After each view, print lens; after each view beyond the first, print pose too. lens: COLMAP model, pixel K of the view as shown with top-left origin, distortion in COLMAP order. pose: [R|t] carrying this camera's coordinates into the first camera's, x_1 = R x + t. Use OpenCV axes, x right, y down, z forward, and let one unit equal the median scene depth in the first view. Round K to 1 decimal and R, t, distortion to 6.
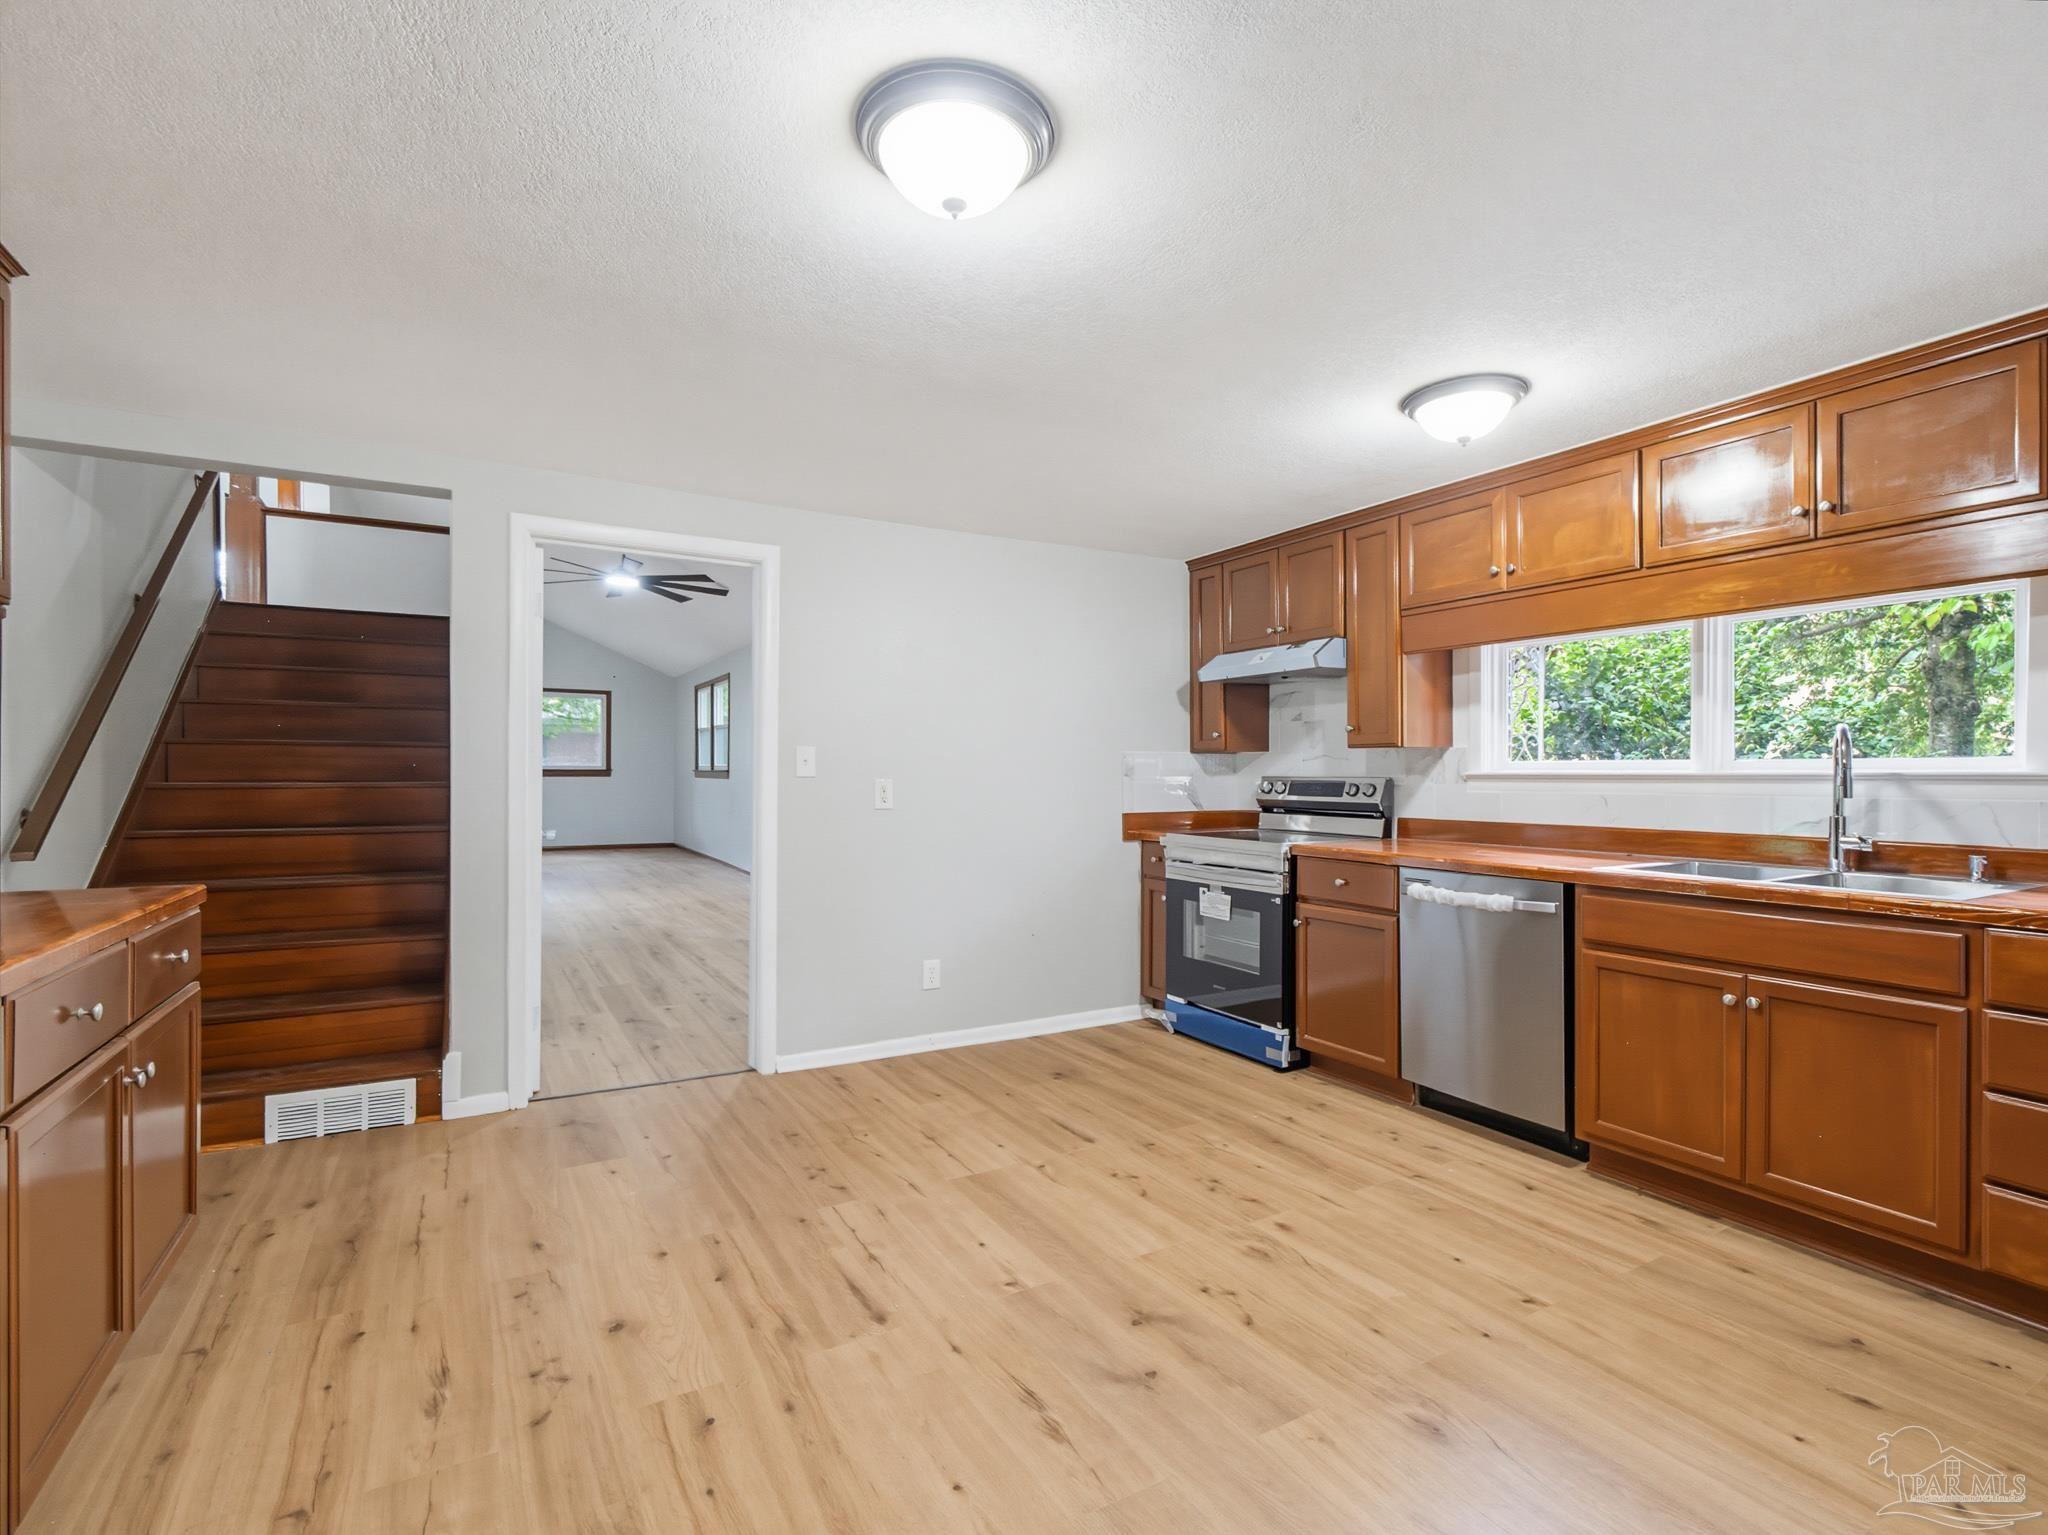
lens RADIAL K [[983.6, 0, 1036.6], [0, 983.6, 771.9], [0, 0, 1]] dist [0.003056, -0.000158]
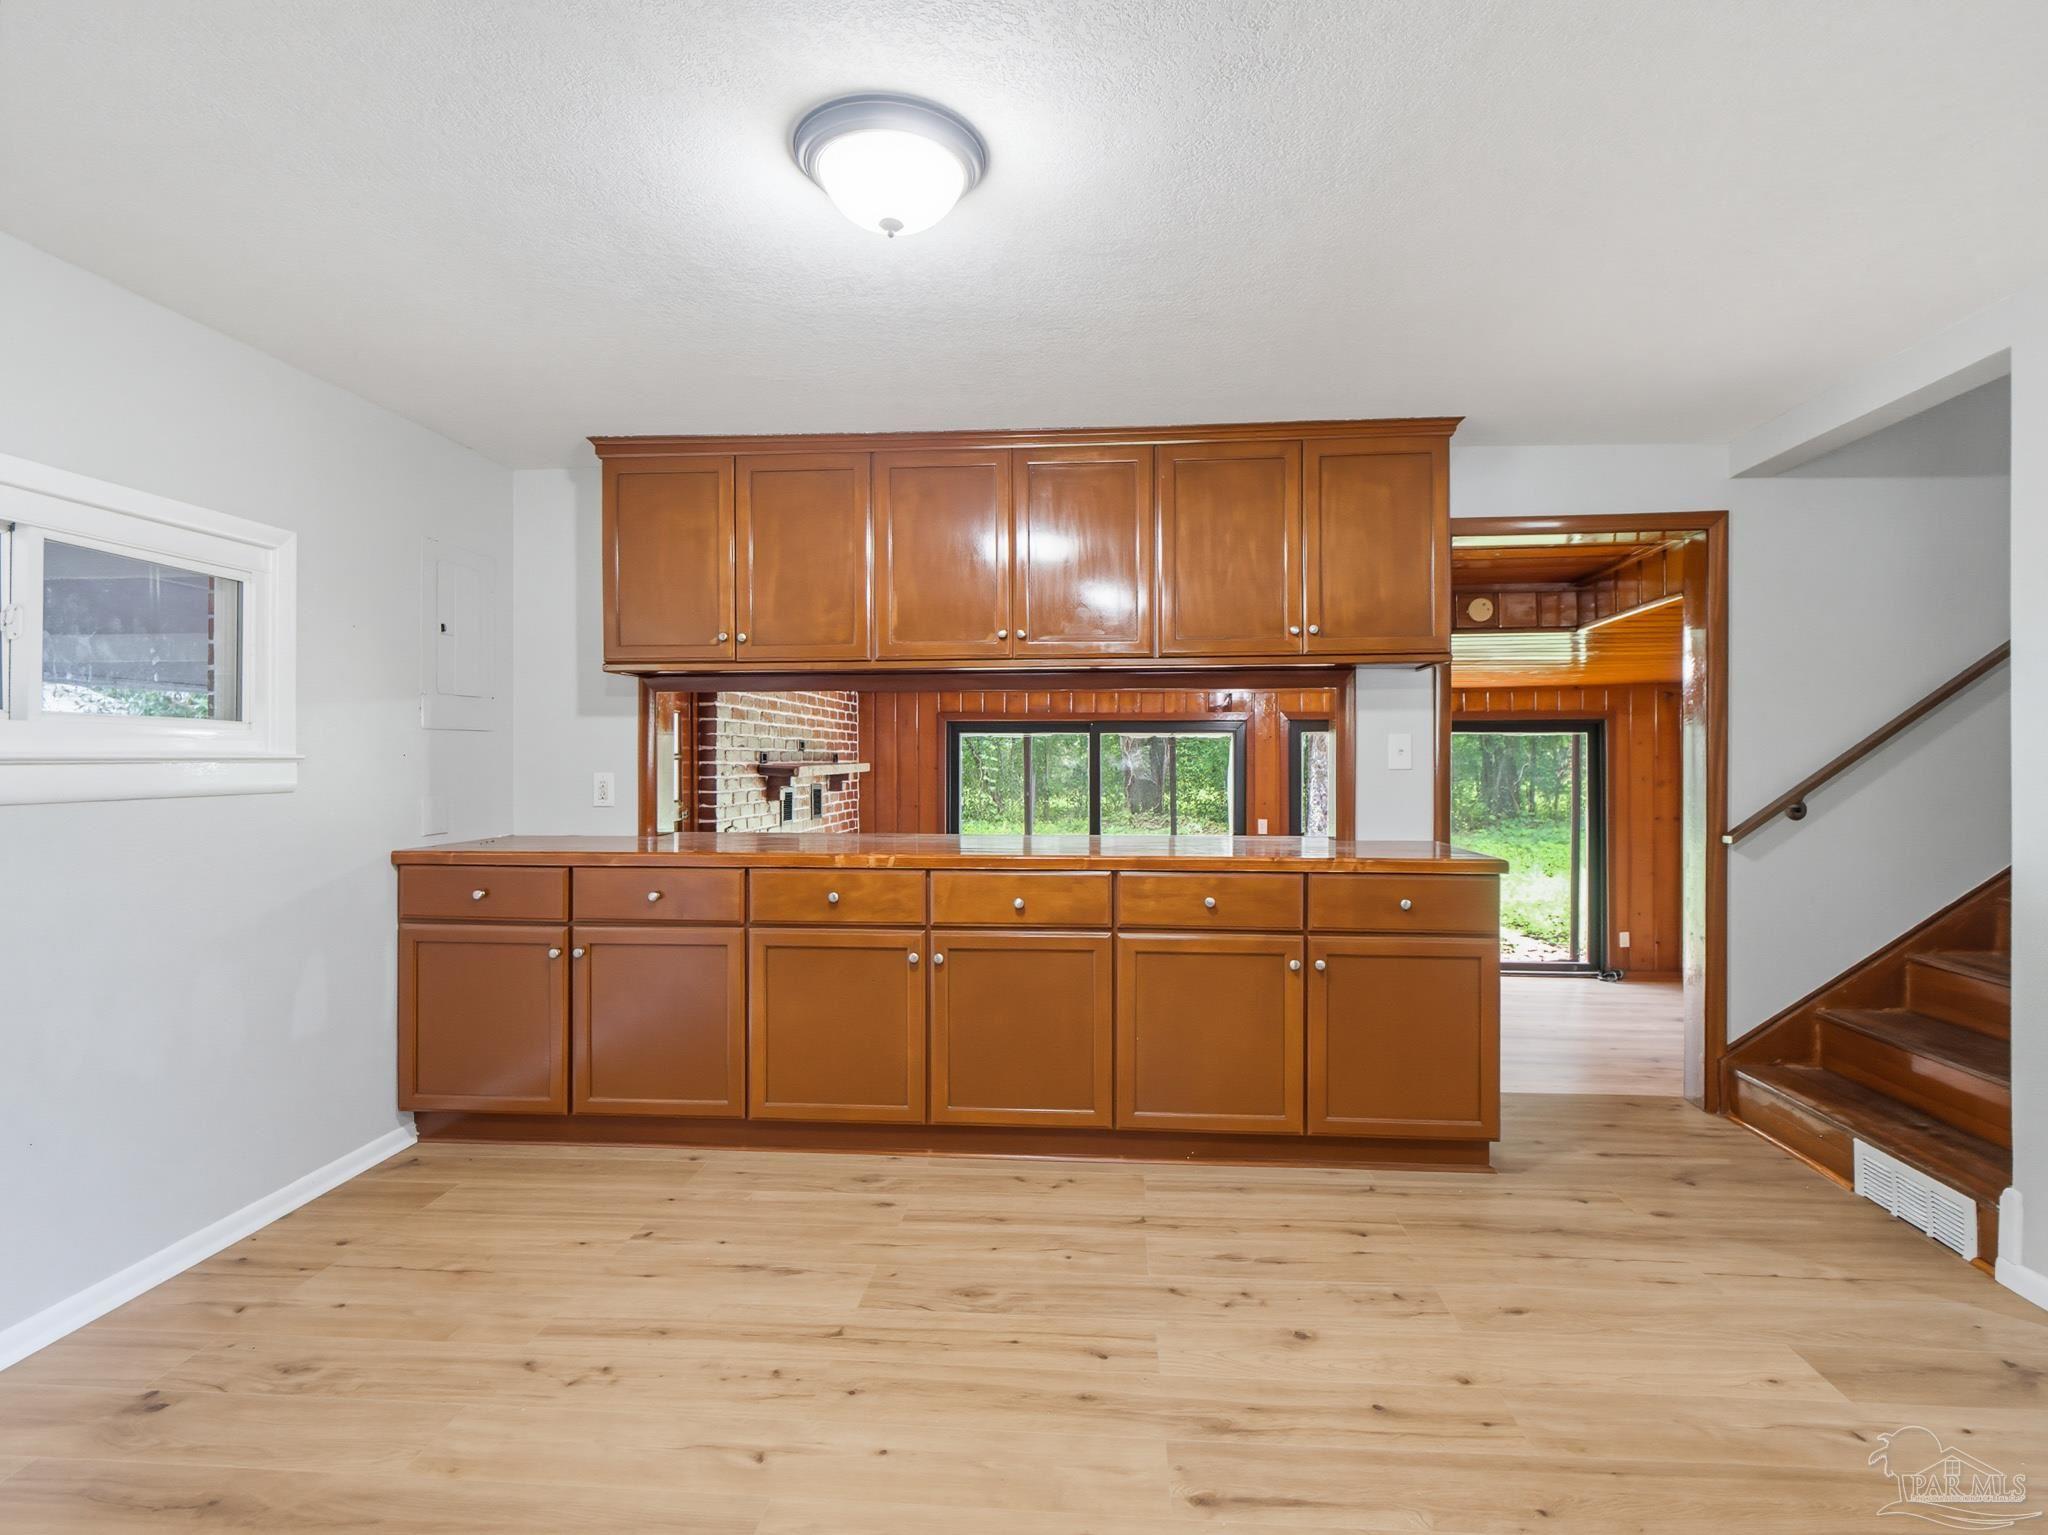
lens RADIAL K [[1033.5, 0, 1046.9], [0, 1033.5, 759.2], [0, 0, 1]] dist [0.001330, -0.001754]
pose [[-0.560106, -0.003058, -0.828415, 0.544870], [0.000622, 0.999991, -0.004112, -0.006783], [0.828421, -0.002818, -0.560099, 1.303378]]
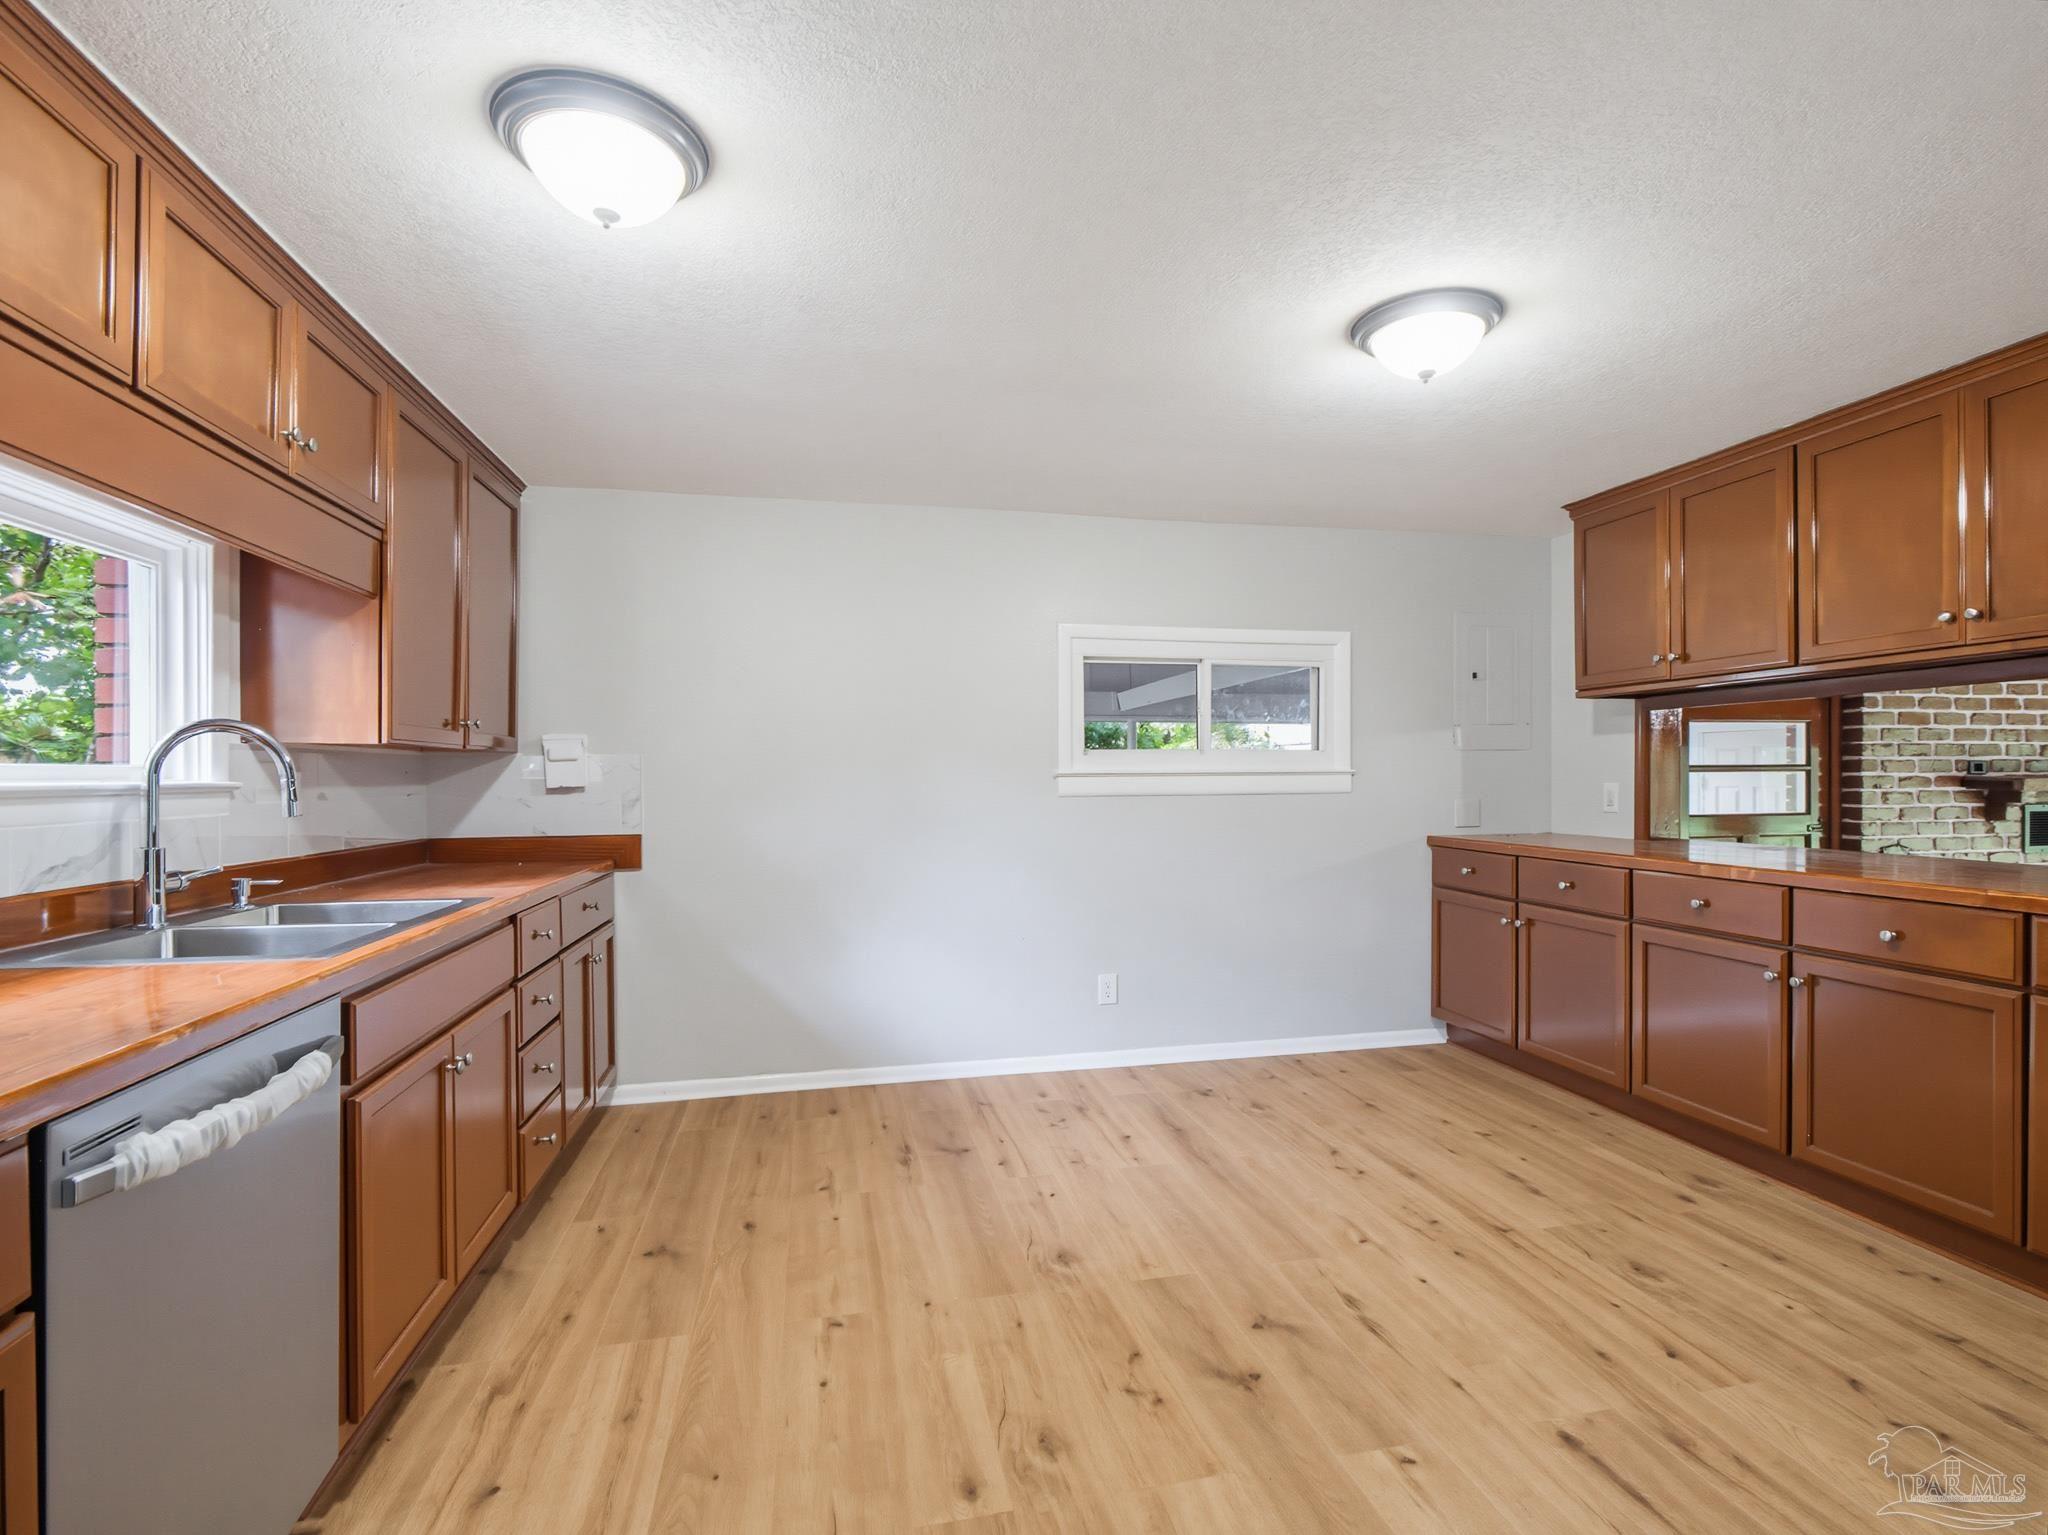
lens RADIAL K [[983.6, 0, 1036.4], [0, 983.6, 776.4], [0, 0, 1]] dist [0.003056, -0.000158]
pose [[-0.954218, 0.001511, 0.299107, 0.019154], [0.001075, 0.999998, -0.001622, -0.002758], [-0.299109, -0.001226, -0.954218, 1.869903]]
